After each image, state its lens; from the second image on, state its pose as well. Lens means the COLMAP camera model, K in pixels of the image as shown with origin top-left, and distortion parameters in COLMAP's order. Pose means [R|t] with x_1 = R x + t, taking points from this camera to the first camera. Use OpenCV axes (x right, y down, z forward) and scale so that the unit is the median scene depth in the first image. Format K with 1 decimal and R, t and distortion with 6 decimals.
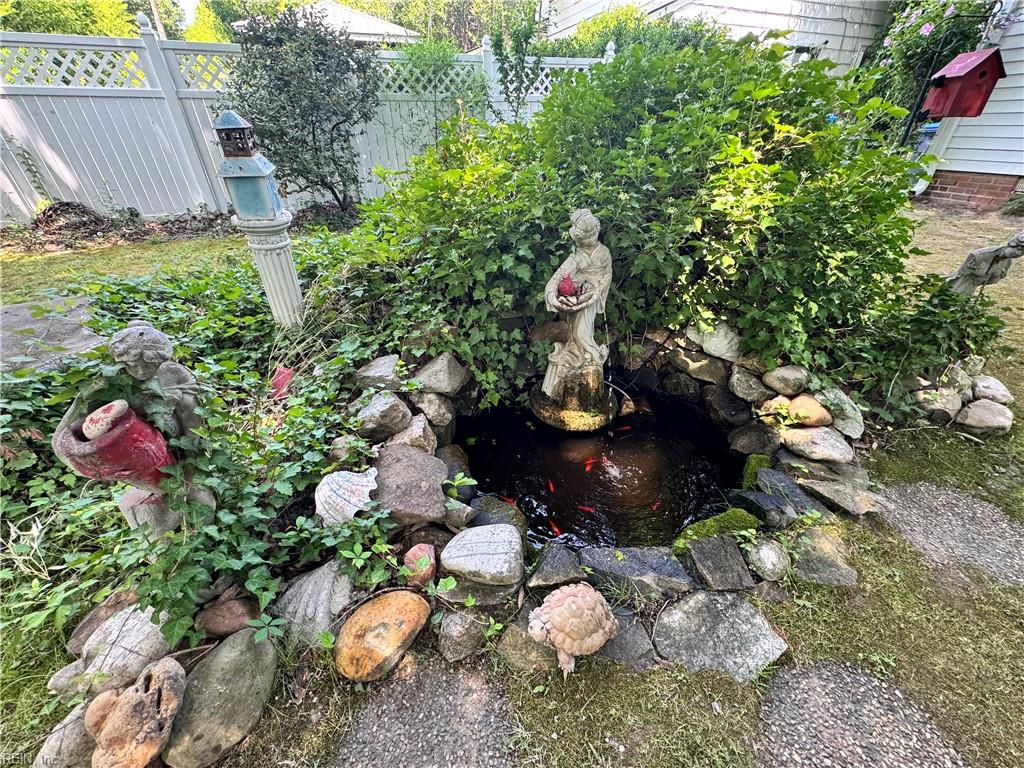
lens RADIAL K [[410.2, 0, 512.5], [0, 410.2, 385.6], [0, 0, 1]] dist [-0.001454, -0.000004]
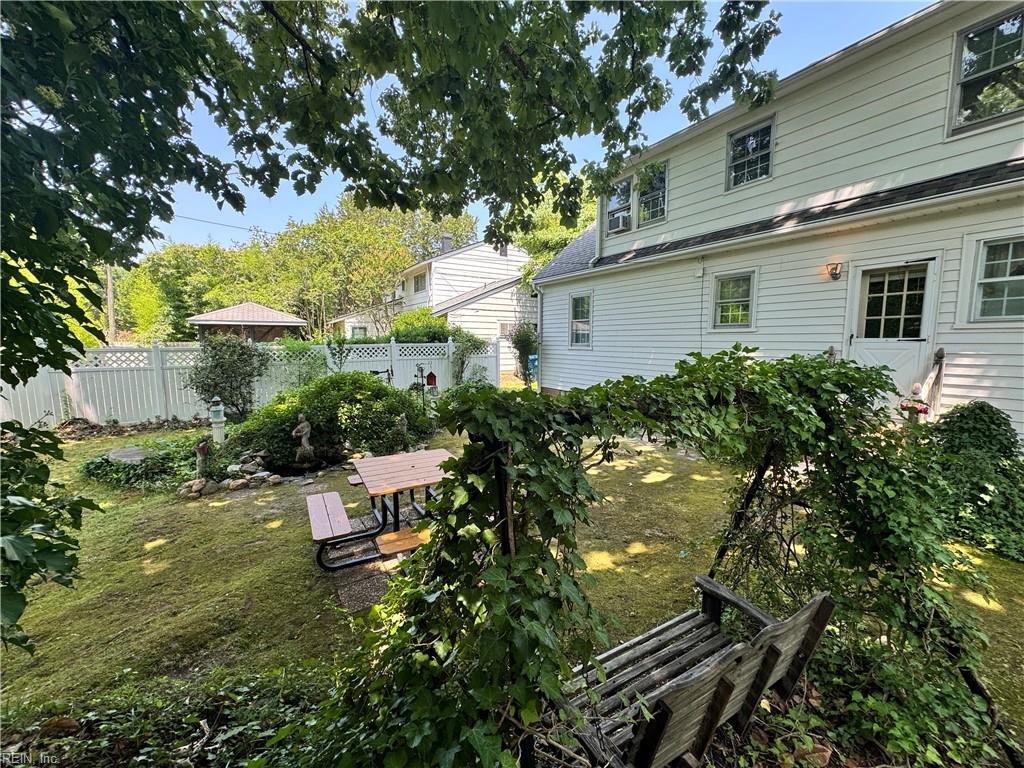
lens RADIAL K [[410.2, 0, 512.5], [0, 410.2, 385.6], [0, 0, 1]] dist [-0.001454, -0.000004]
pose [[0.974714, -0.028585, 0.221620, 0.450341], [0.122156, 0.898632, -0.421353, 0.458572], [-0.187110, 0.437771, 0.879401, -1.103736]]
